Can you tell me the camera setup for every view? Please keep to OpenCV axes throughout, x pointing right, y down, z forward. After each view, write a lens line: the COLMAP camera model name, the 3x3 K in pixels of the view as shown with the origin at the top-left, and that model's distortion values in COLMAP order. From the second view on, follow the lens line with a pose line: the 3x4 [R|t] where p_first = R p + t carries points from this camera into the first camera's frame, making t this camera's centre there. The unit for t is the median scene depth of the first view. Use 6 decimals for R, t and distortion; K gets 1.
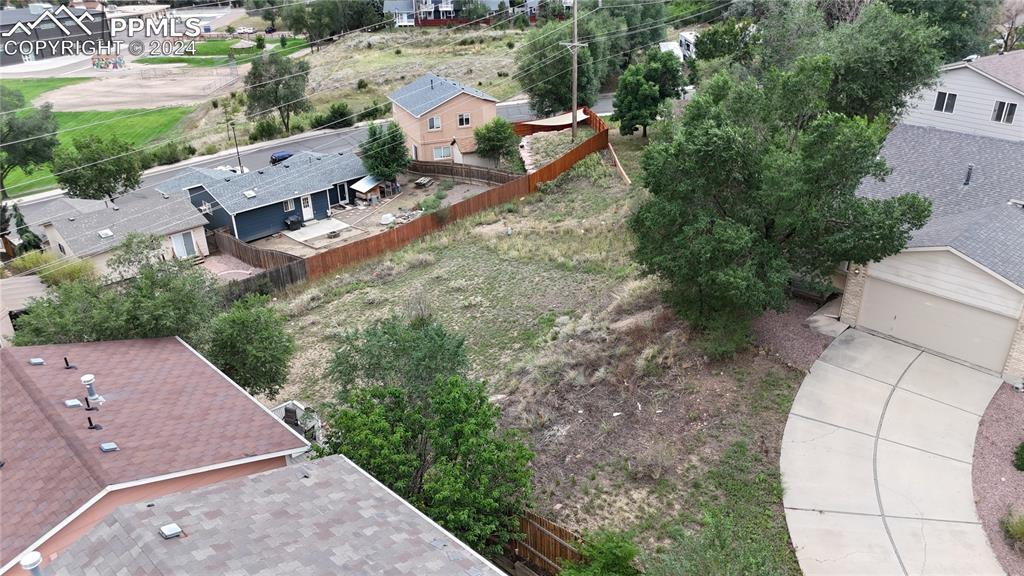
lens RADIAL K [[753.5, 0, 512.6], [0, 753.5, 288.0], [0, 0, 1]] dist [0.045277, -0.052834]
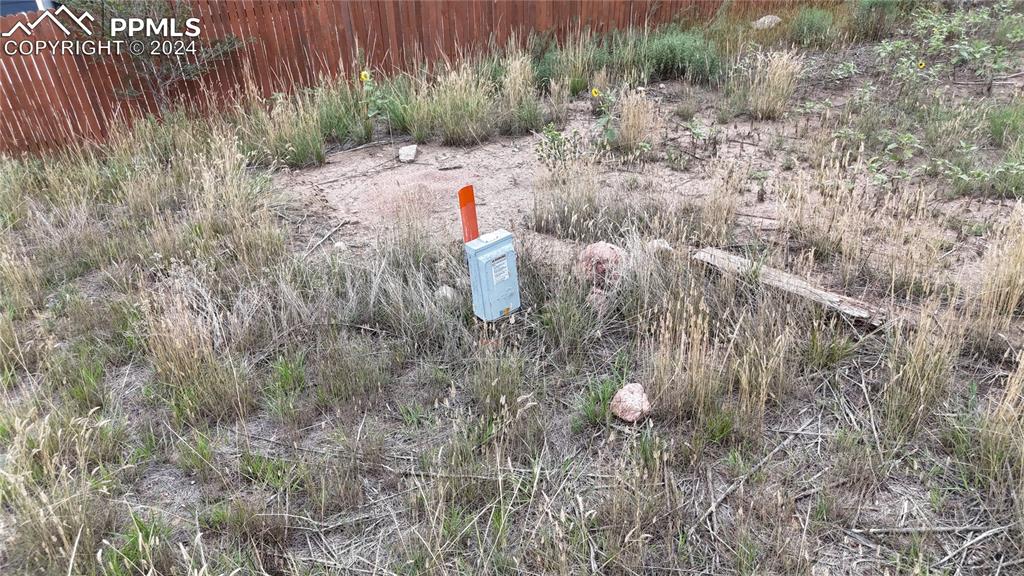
lens RADIAL K [[753.5, 0, 513.2], [0, 753.5, 288.3], [0, 0, 1]] dist [0.045277, -0.052834]
pose [[0.947617, 0.184632, -0.260641, 0.015815], [-0.141973, 0.974440, 0.174097, -0.080990], [0.286123, -0.127973, 0.949609, 0.839549]]
